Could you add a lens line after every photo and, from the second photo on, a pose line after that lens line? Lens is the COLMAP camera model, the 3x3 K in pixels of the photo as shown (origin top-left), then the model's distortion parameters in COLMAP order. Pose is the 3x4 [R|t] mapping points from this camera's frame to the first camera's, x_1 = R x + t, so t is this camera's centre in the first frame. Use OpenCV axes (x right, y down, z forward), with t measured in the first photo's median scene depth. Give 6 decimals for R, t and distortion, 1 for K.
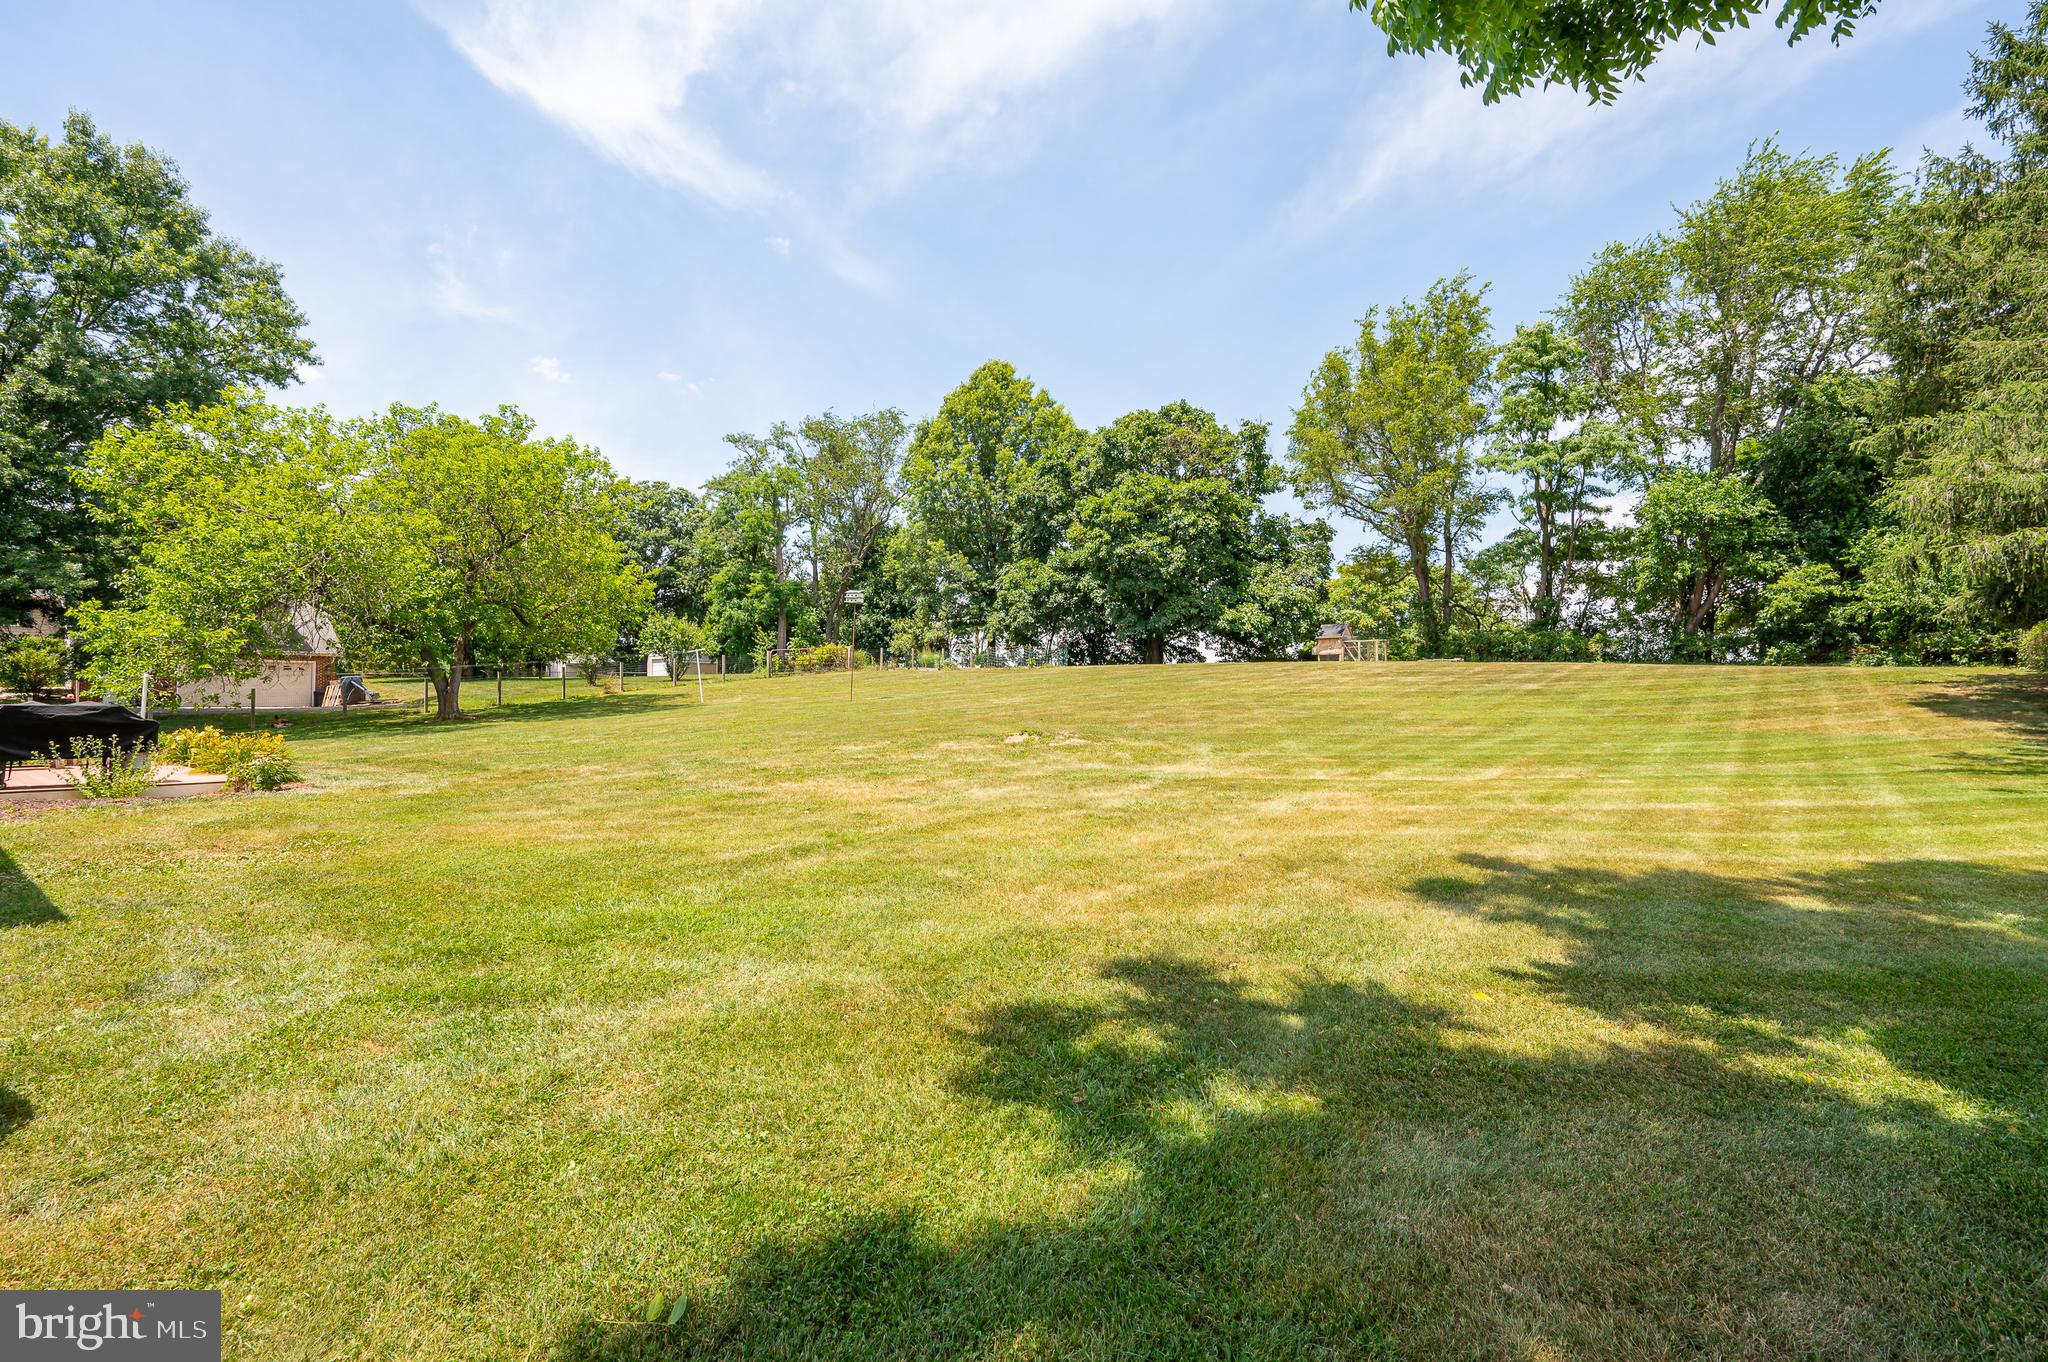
lens RADIAL K [[922.6, 0, 1021.1], [0, 922.6, 689.1], [0, 0, 1]] dist [-0.001224, -0.000289]
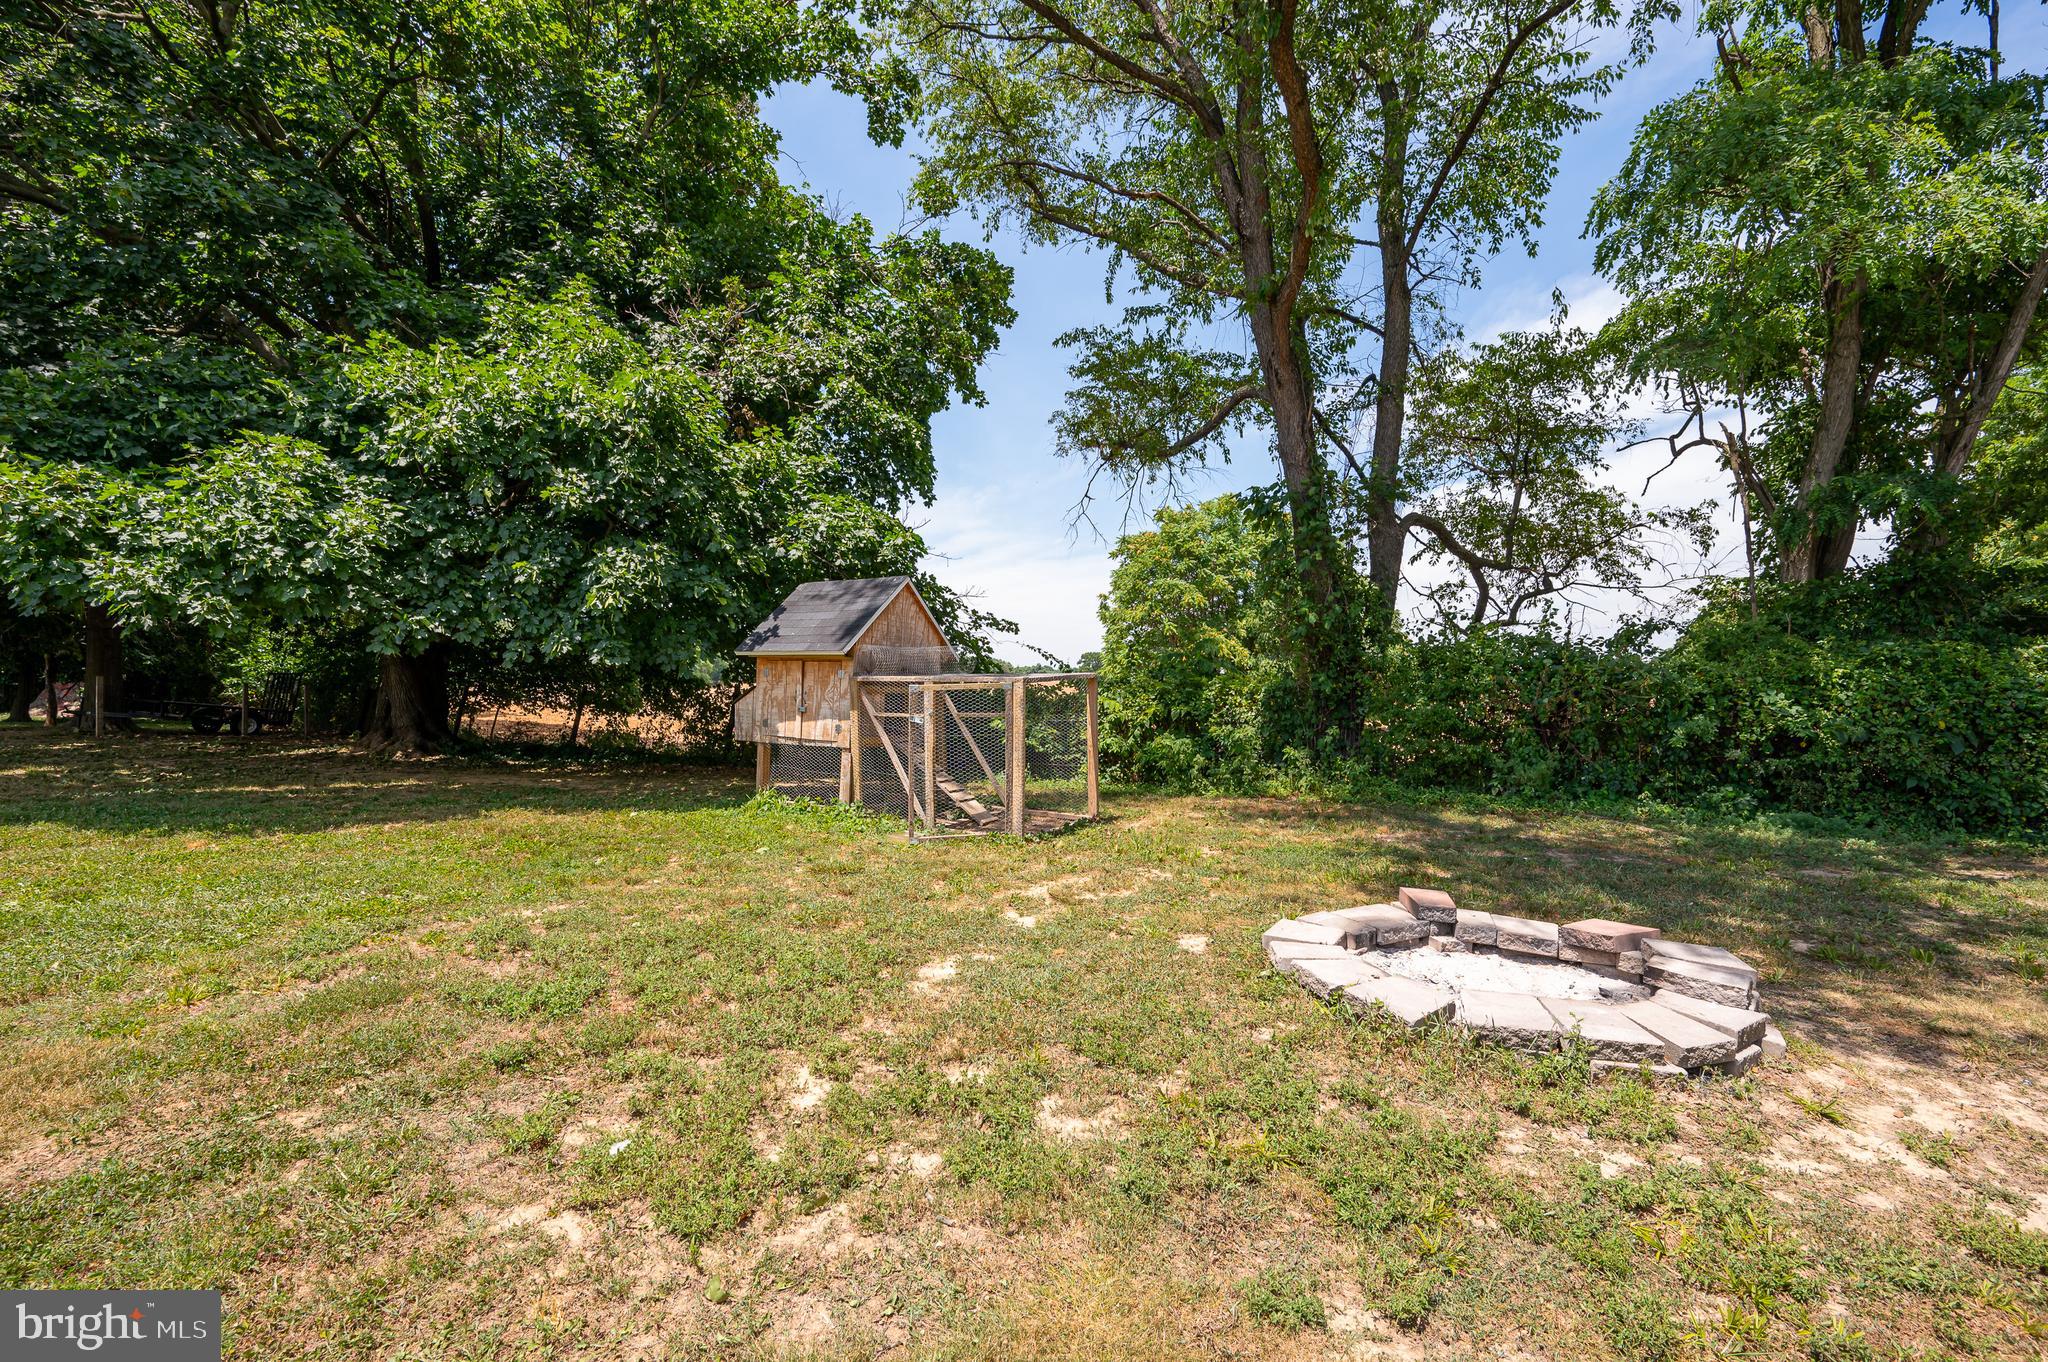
lens RADIAL K [[922.6, 0, 1021.1], [0, 922.6, 689.1], [0, 0, 1]] dist [-0.001224, -0.000289]
pose [[0.989345, -0.003004, 0.145562, 0.160191], [-0.000381, 0.999730, 0.023222, -0.024050], [-0.145593, -0.023030, 0.989077, 0.374374]]
